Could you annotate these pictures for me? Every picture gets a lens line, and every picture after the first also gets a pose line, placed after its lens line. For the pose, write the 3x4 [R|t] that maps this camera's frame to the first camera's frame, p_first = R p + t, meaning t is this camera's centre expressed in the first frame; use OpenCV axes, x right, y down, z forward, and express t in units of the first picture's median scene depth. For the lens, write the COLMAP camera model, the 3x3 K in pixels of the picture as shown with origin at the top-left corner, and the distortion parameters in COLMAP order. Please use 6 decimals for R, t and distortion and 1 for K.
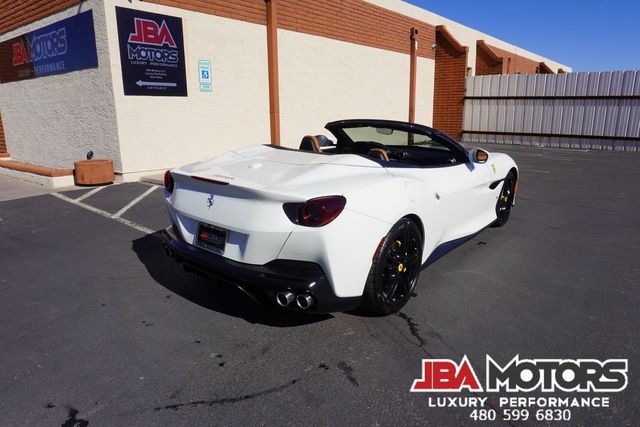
lens RADIAL K [[423.4, 0, 318.9], [0, 423.4, 212.6], [0, 0, 1]] dist [-0.046267, 0.024562]
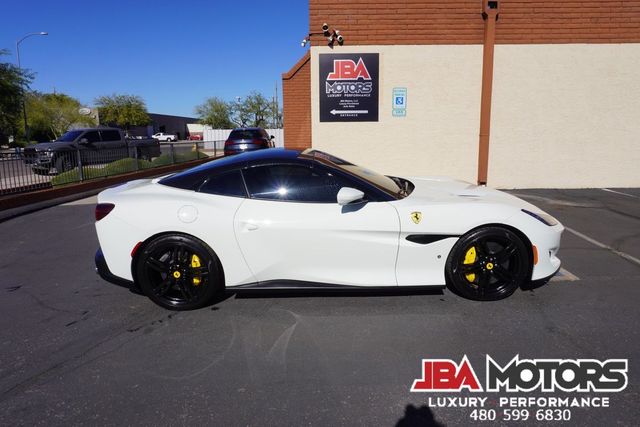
lens RADIAL K [[423.4, 0, 319.3], [0, 423.4, 212.1], [0, 0, 1]] dist [-0.046267, 0.024562]
pose [[0.622831, 0.145642, -0.768681, 0.516243], [-0.174831, 0.983583, 0.044701, -0.065807], [0.762572, 0.106548, 0.638069, 0.200363]]
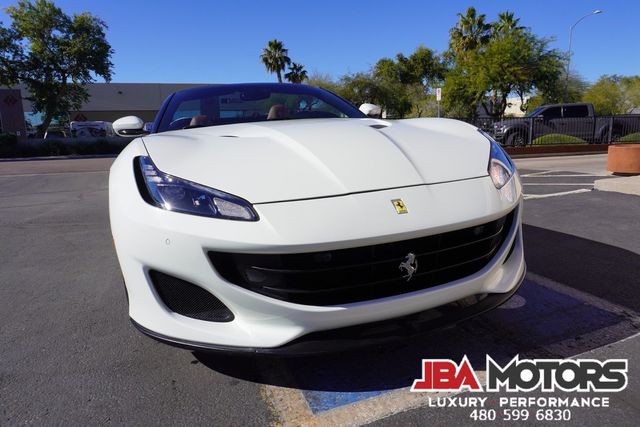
lens RADIAL K [[423.4, 0, 318.0], [0, 423.4, 211.9], [0, 0, 1]] dist [-0.046267, 0.024562]
pose [[-0.531232, 0.178383, -0.828234, 0.431882], [-0.158925, 0.939249, 0.304228, -0.140183], [0.832187, 0.293243, -0.470610, 0.851335]]
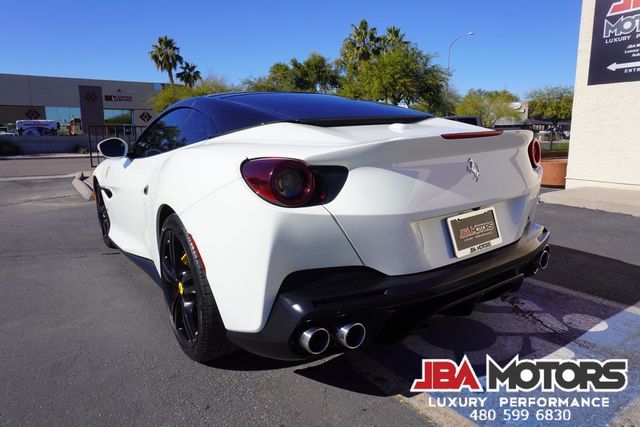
lens RADIAL K [[423.4, 0, 318.1], [0, 423.4, 212.0], [0, 0, 1]] dist [-0.046267, 0.024562]
pose [[-0.299728, 0.183738, -0.936164, 0.468928], [-0.207498, 0.945233, 0.251952, -0.132366], [0.931186, 0.269769, -0.245188, 0.723223]]
